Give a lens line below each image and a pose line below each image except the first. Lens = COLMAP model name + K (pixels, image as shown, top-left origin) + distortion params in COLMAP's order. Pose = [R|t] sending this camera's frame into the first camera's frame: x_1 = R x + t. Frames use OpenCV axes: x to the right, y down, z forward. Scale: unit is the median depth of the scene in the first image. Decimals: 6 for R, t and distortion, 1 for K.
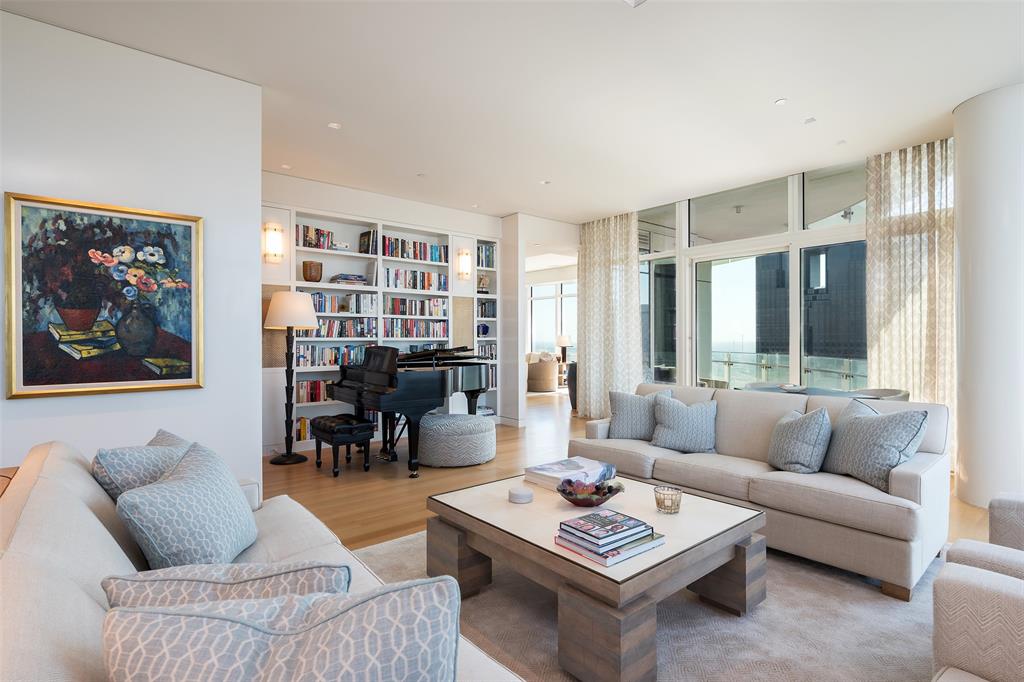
lens RADIAL K [[509.1, 0, 514.3], [0, 509.1, 341.9], [0, 0, 1]] dist [-0.006938, -0.000463]
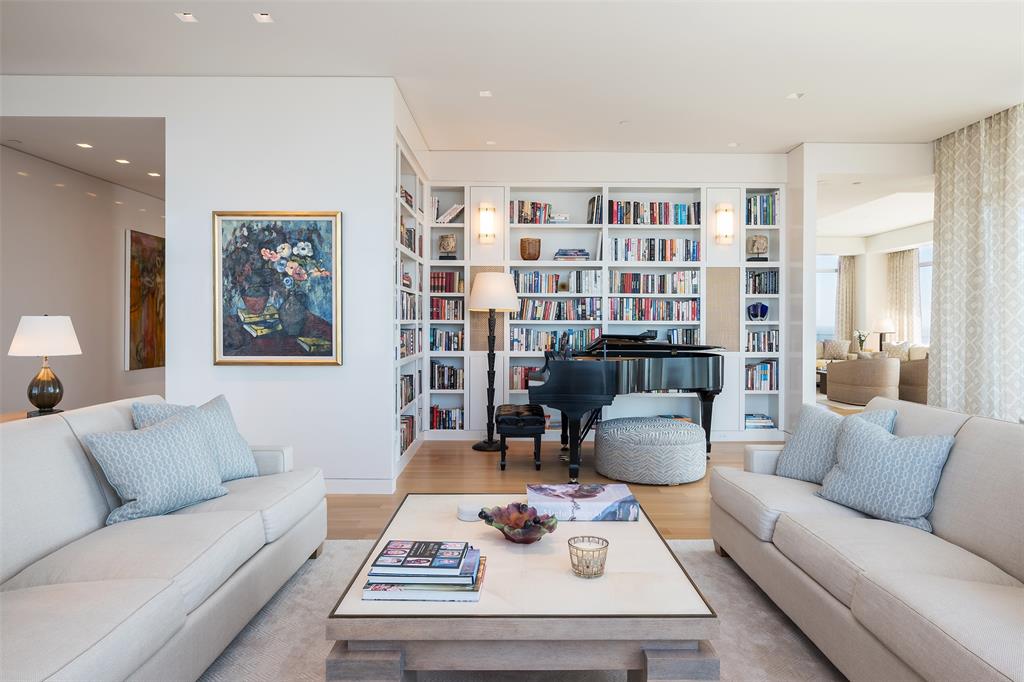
lens RADIAL K [[613.8, 0, 509.6], [0, 613.8, 331.2], [0, 0, 1]] dist [-0.003174, 0.002329]
pose [[0.766388, 0.015171, -0.642199, 0.495259], [-0.009088, 0.999877, 0.012775, -0.004064], [0.642313, -0.003955, 0.766432, 0.193810]]
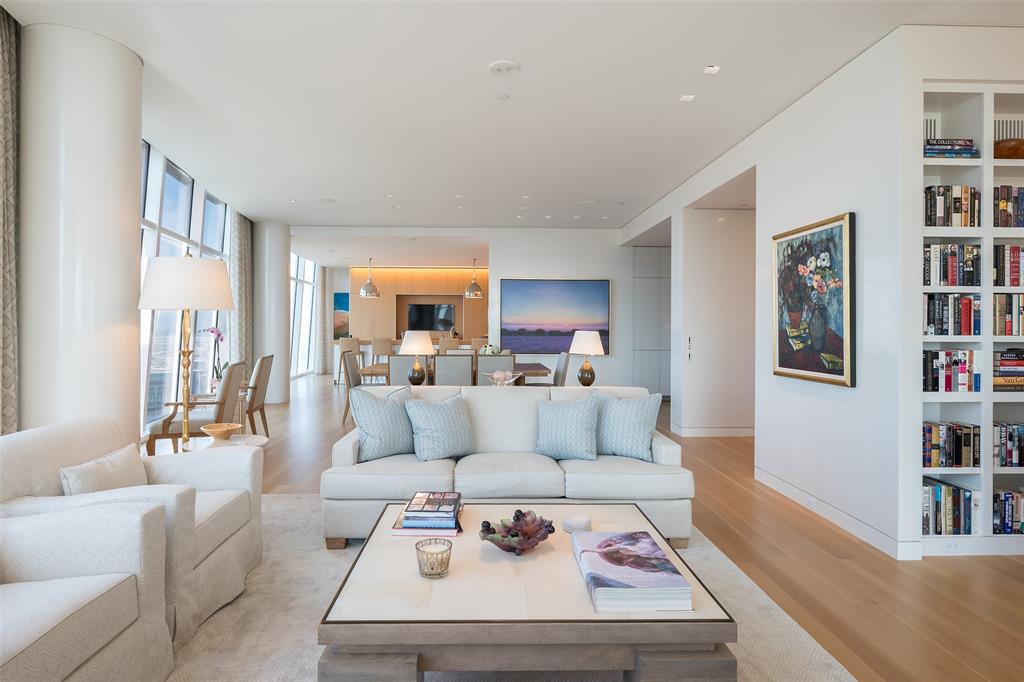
lens RADIAL K [[549.0, 0, 501.9], [0, 549.0, 320.1], [0, 0, 1]] dist [-0.016243, -0.002589]
pose [[-0.617840, -0.011197, -0.786224, 0.578757], [-0.009155, 0.999933, -0.007045, -0.022525], [0.786251, 0.002845, -0.617901, 1.043257]]
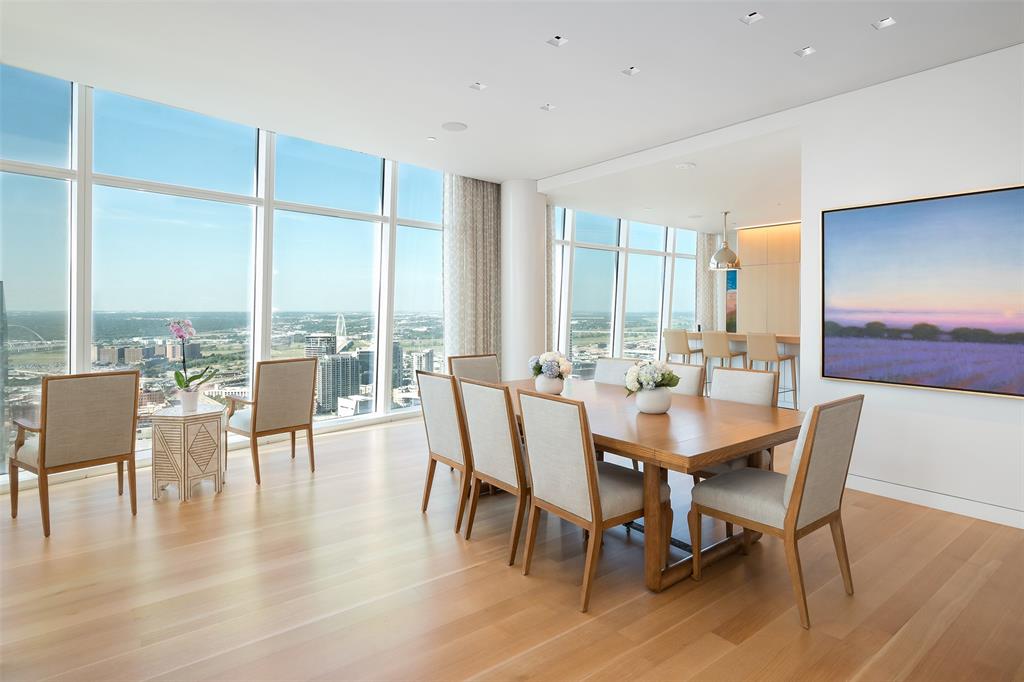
lens RADIAL K [[546.1, 0, 529.9], [0, 546.1, 319.2], [0, 0, 1]] dist [-0.021168, 0.001702]
pose [[-0.999539, 0.001518, 0.030339, -0.892630], [0.002377, 0.999596, 0.028310, -0.039561], [-0.030283, 0.028369, -0.999139, 0.613686]]
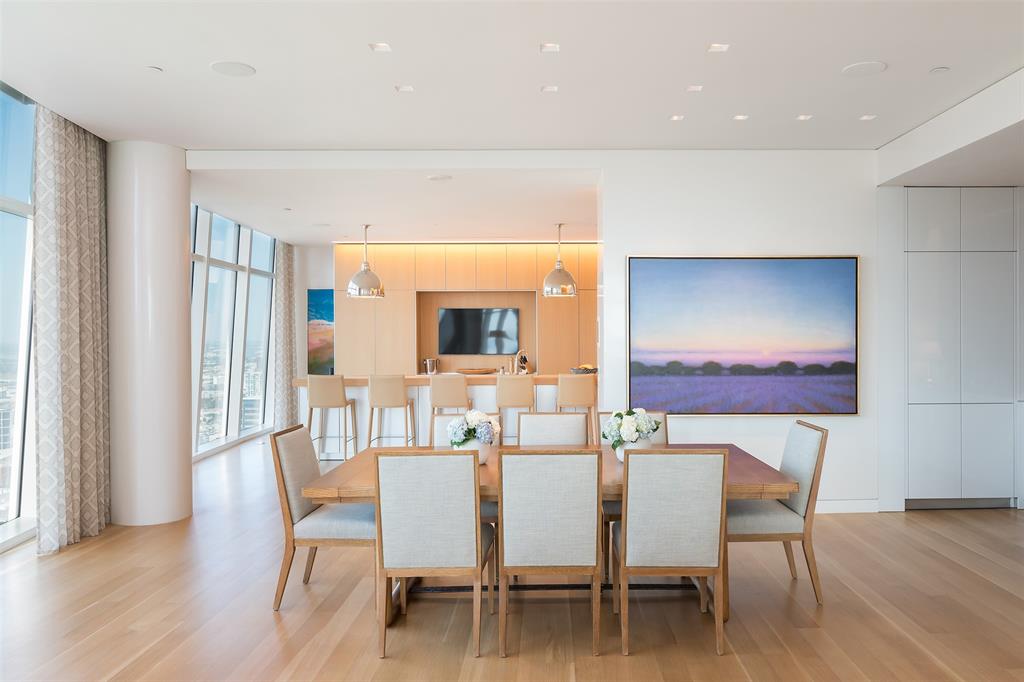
lens RADIAL K [[765.5, 0, 557.5], [0, 765.5, 335.3], [0, 0, 1]] dist [-0.009245, -0.006264]
pose [[-0.630470, 0.004252, -0.776202, -0.025090], [-0.000675, 0.999982, 0.006026, -0.070802], [0.776214, 0.004323, -0.630455, 0.386711]]
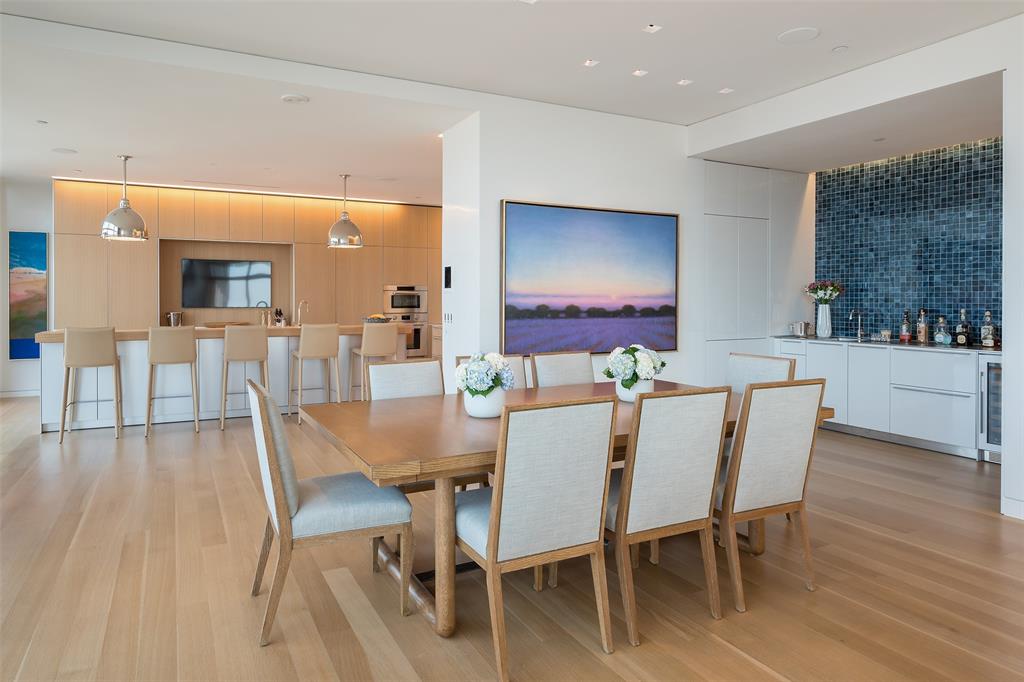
lens RADIAL K [[631.3, 0, 487.6], [0, 631.3, 305.0], [0, 0, 1]] dist [0.000966, -0.002135]
pose [[-0.231425, 0.010199, -0.972799, -0.058665], [-0.006652, 0.999905, 0.012066, -0.017229], [0.972830, 0.009264, -0.231335, -0.295032]]
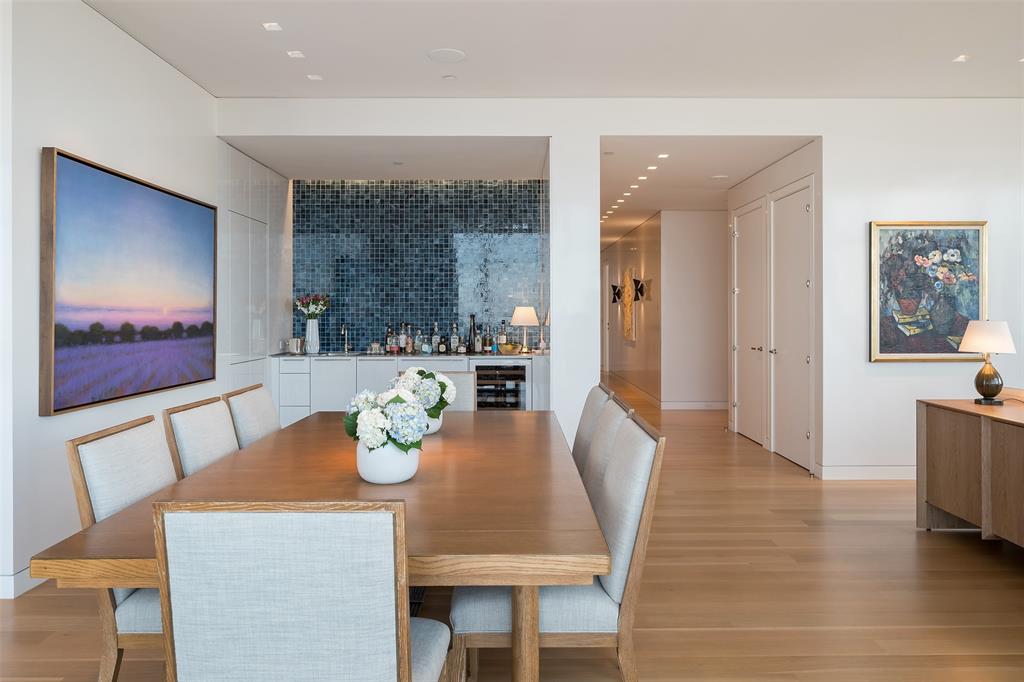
lens RADIAL K [[710.9, 0, 524.5], [0, 710.9, 318.2], [0, 0, 1]] dist [0.000226, 0.006265]
pose [[0.773657, 0.003403, -0.633595, -0.362897], [-0.002944, 0.999994, 0.001777, -0.011795], [0.633598, 0.000490, 0.773663, -0.948672]]
